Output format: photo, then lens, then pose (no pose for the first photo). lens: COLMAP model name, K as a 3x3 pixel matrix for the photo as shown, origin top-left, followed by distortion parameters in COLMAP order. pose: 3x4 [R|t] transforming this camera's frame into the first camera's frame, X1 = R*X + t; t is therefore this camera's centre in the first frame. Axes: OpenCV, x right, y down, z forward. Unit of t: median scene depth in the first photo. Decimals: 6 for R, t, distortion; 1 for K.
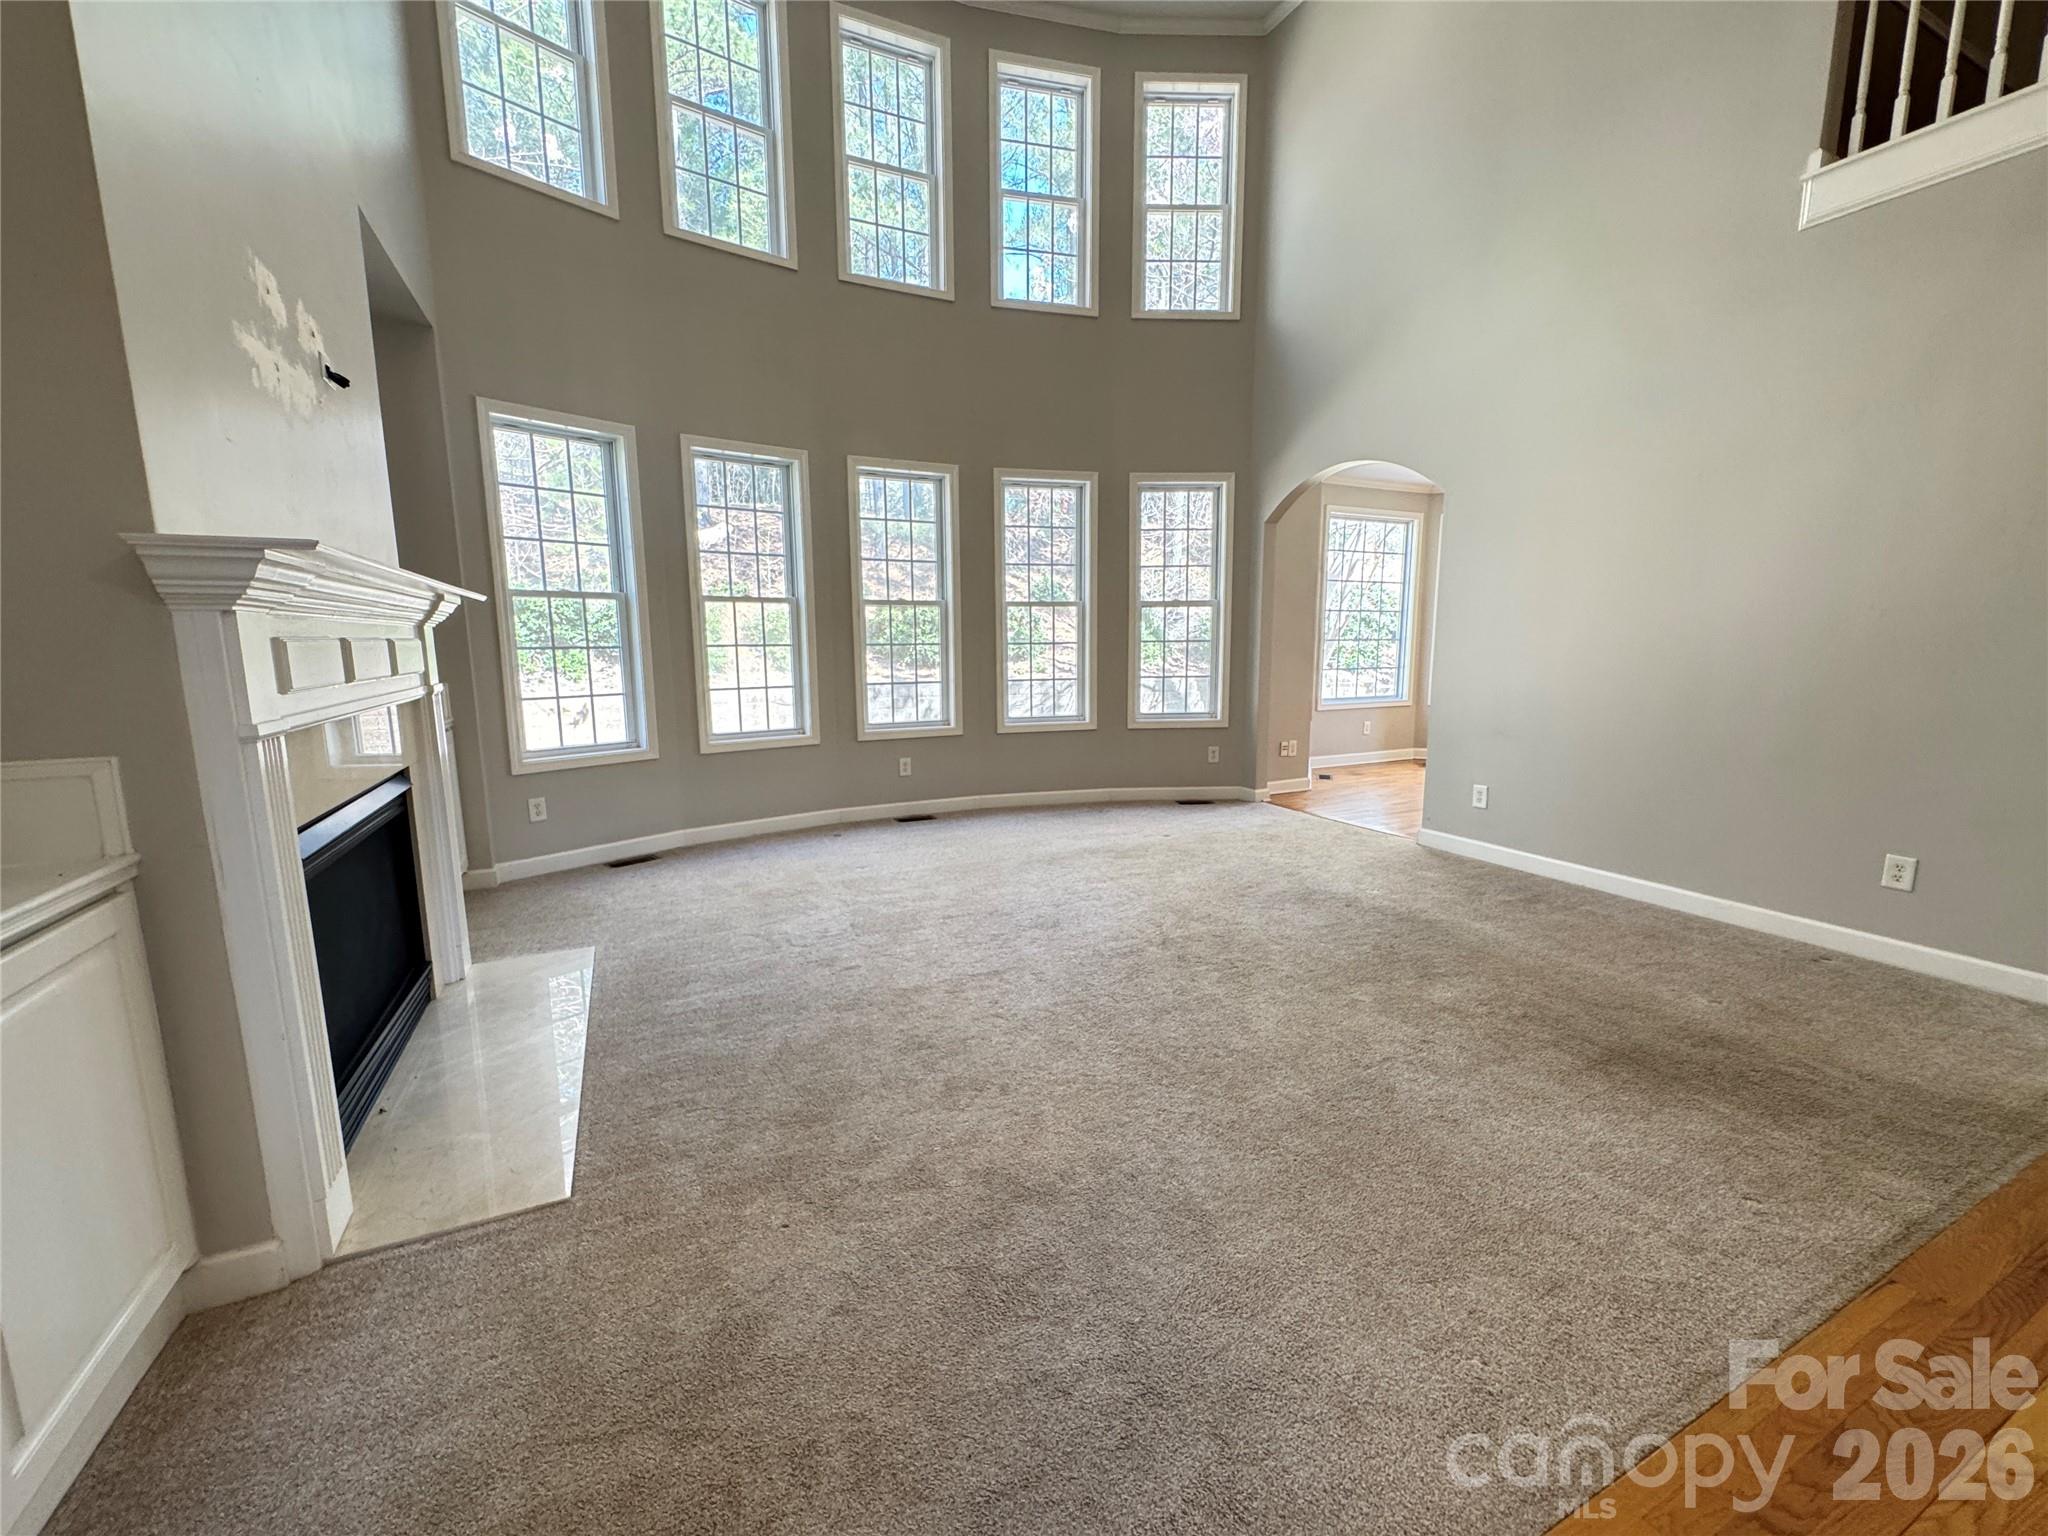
lens RADIAL K [[823.0, 0, 1031.4], [0, 823.0, 762.8], [0, 0, 1]] dist [-0.002278, 0.000985]
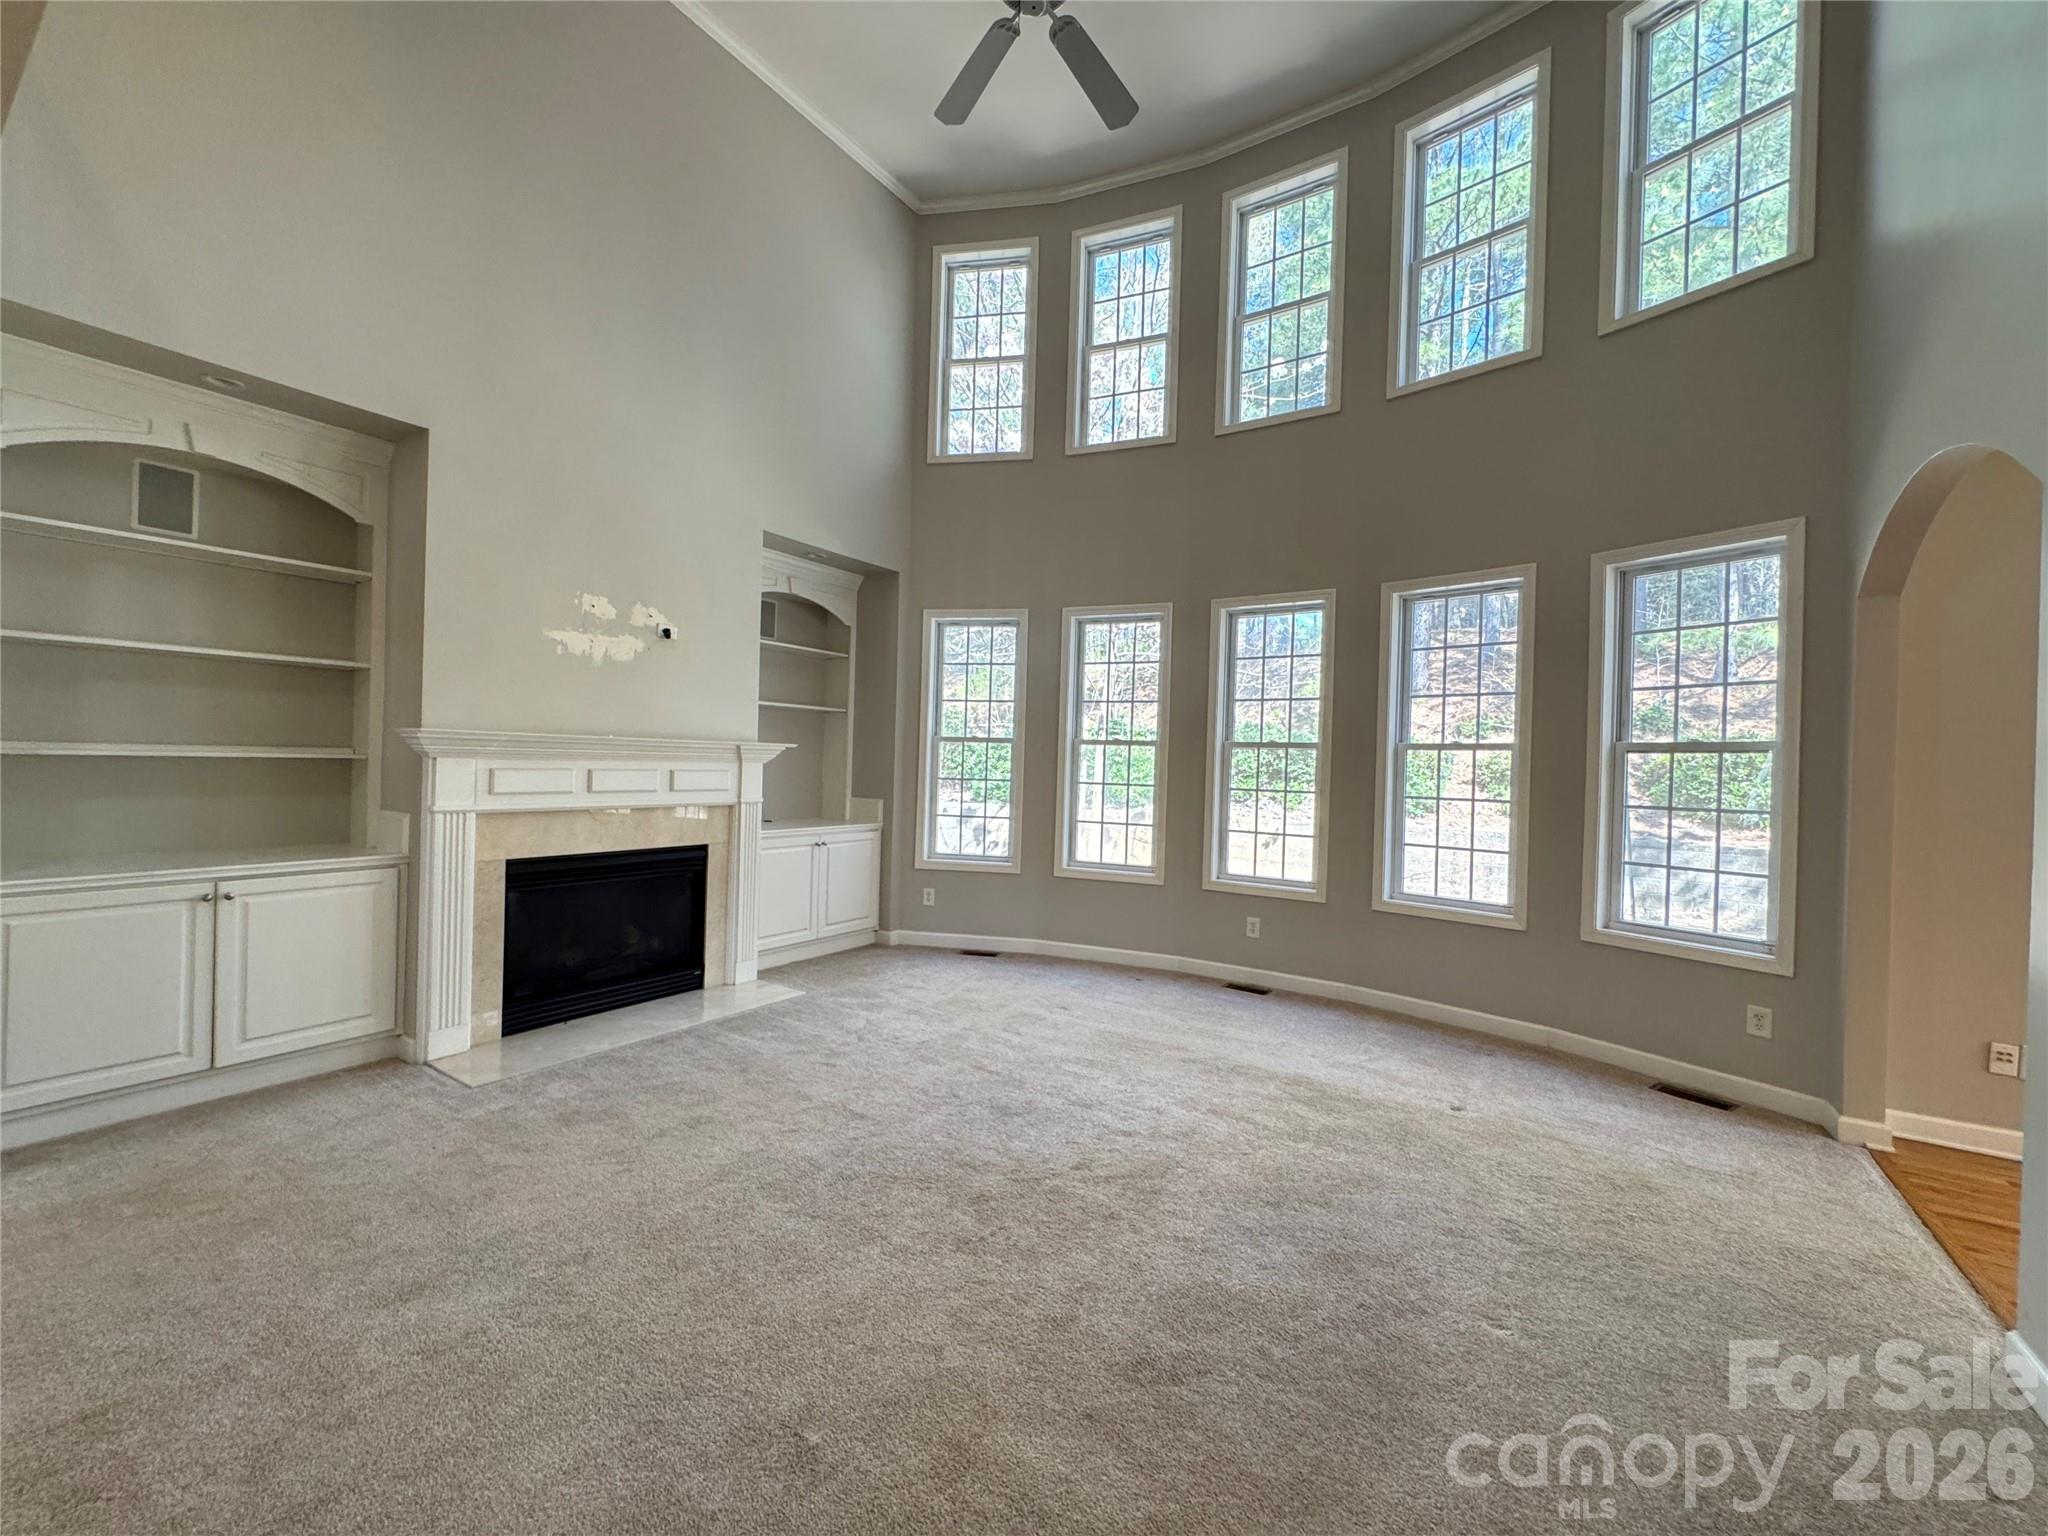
lens RADIAL K [[823.0, 0, 1025.9], [0, 823.0, 757.5], [0, 0, 1]] dist [-0.002278, 0.000985]
pose [[0.503221, 0.012382, -0.864069, 0.678108], [-0.162052, 0.983511, -0.080283, -0.090557], [0.848827, 0.180424, 0.496930, 0.450332]]
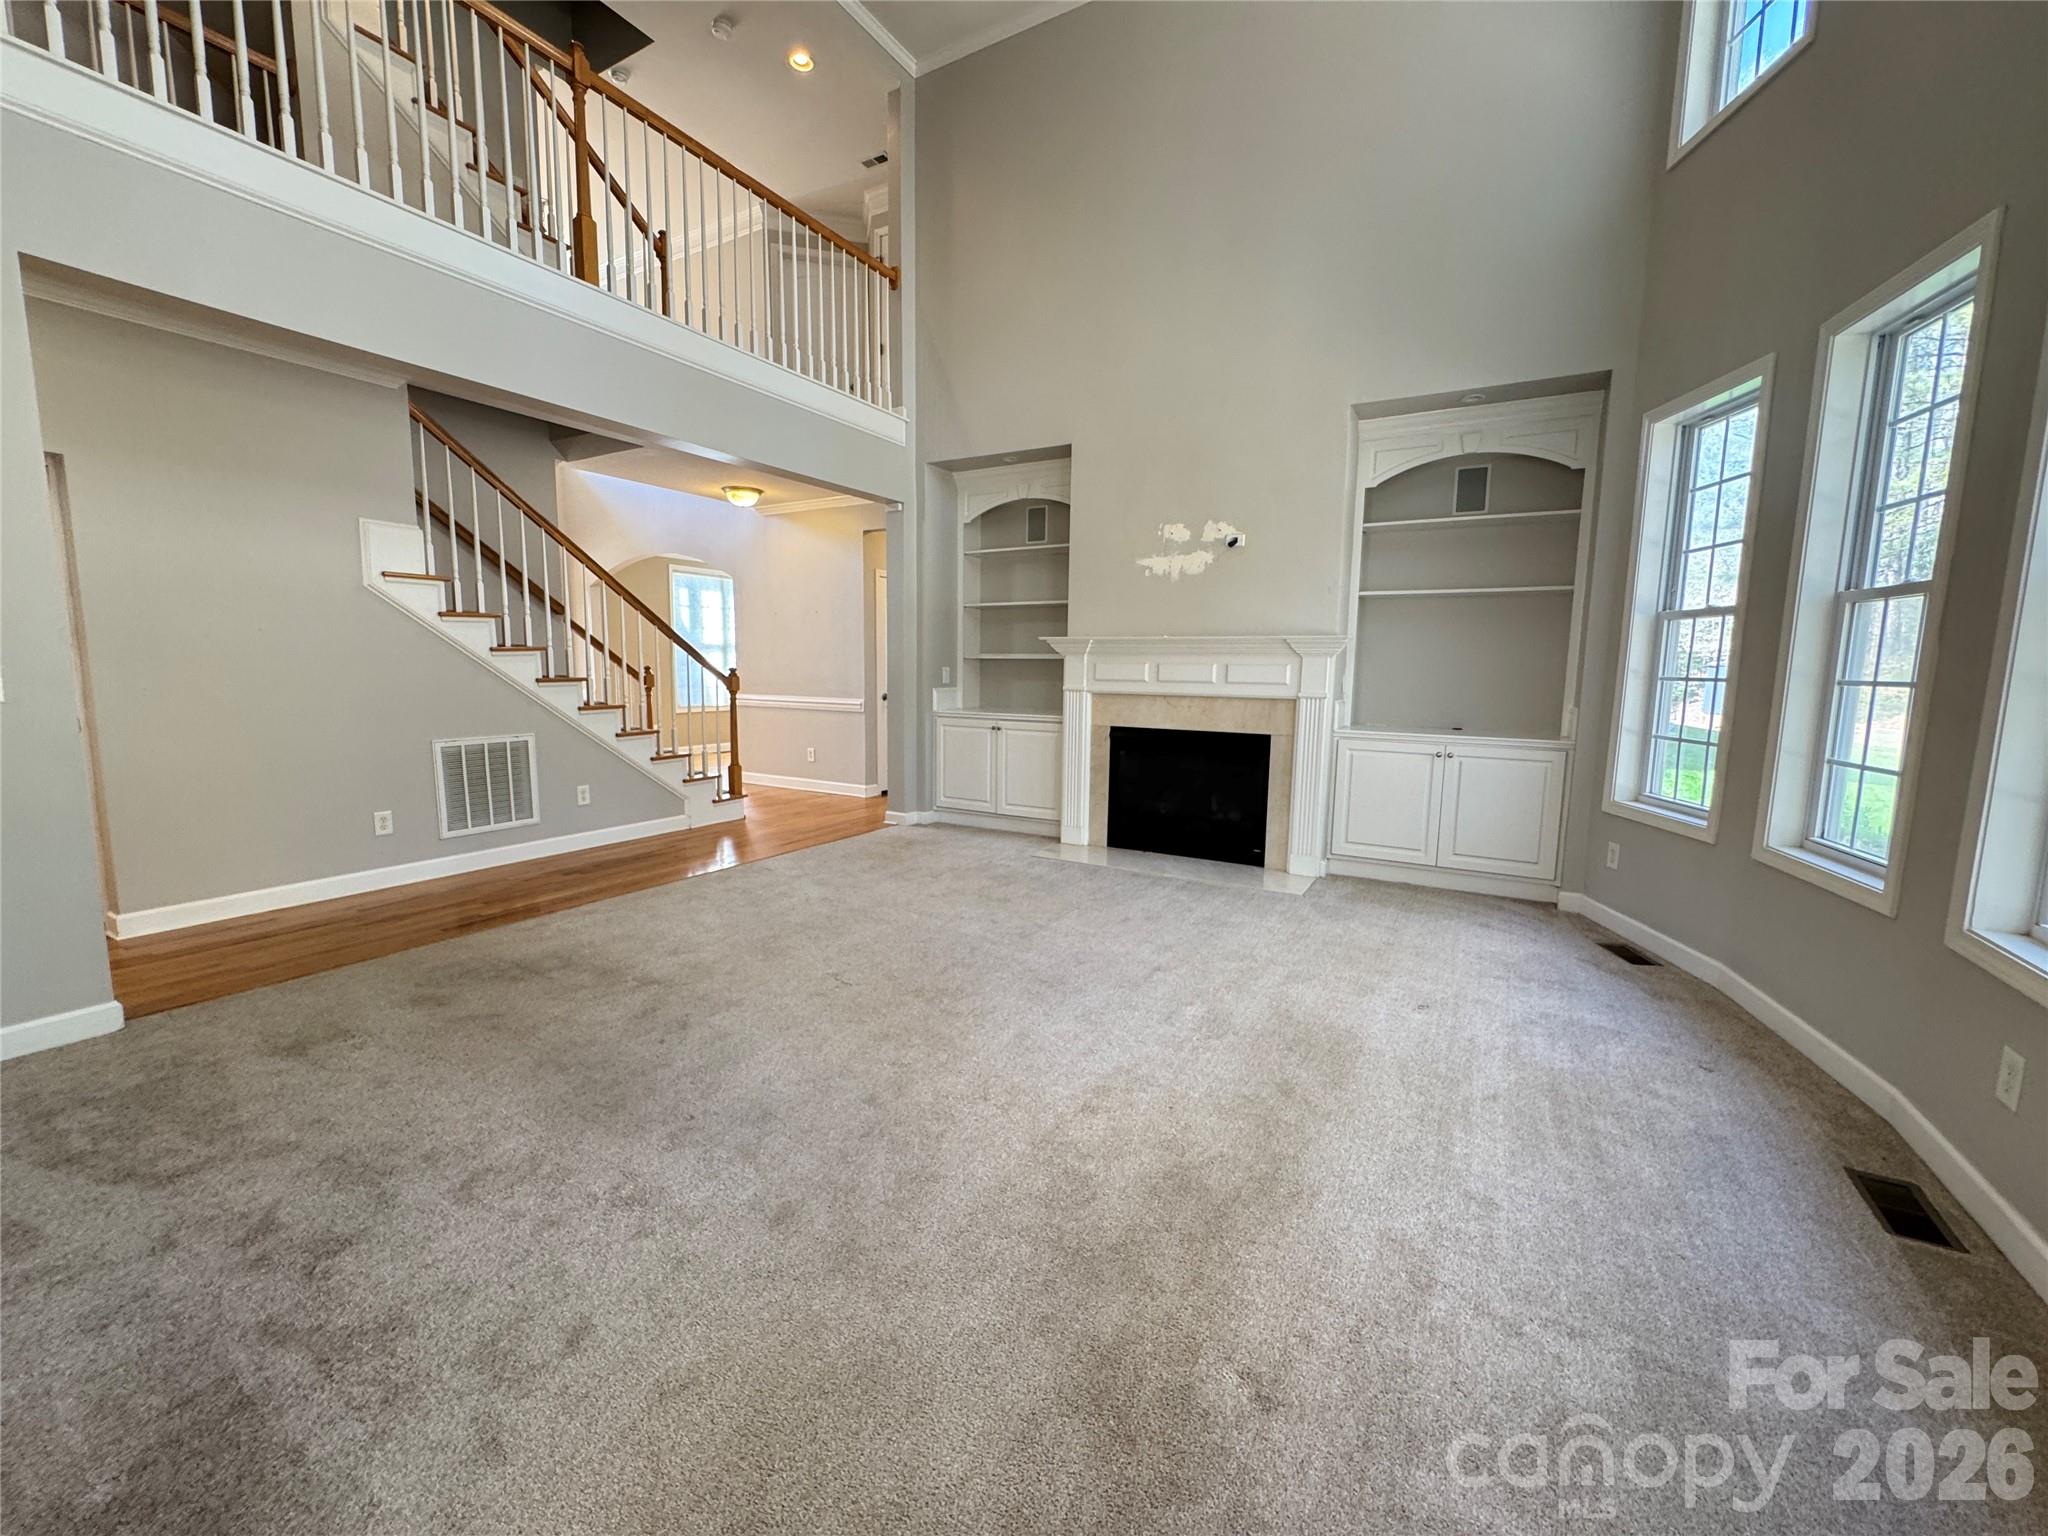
lens RADIAL K [[823.0, 0, 1027.1], [0, 823.0, 761.0], [0, 0, 1]] dist [-0.002278, 0.000985]
pose [[-0.830616, 0.054157, -0.554206, 0.452802], [-0.098669, 0.965196, 0.242200, -0.211037], [0.548034, 0.255858, -0.796364, 1.418996]]
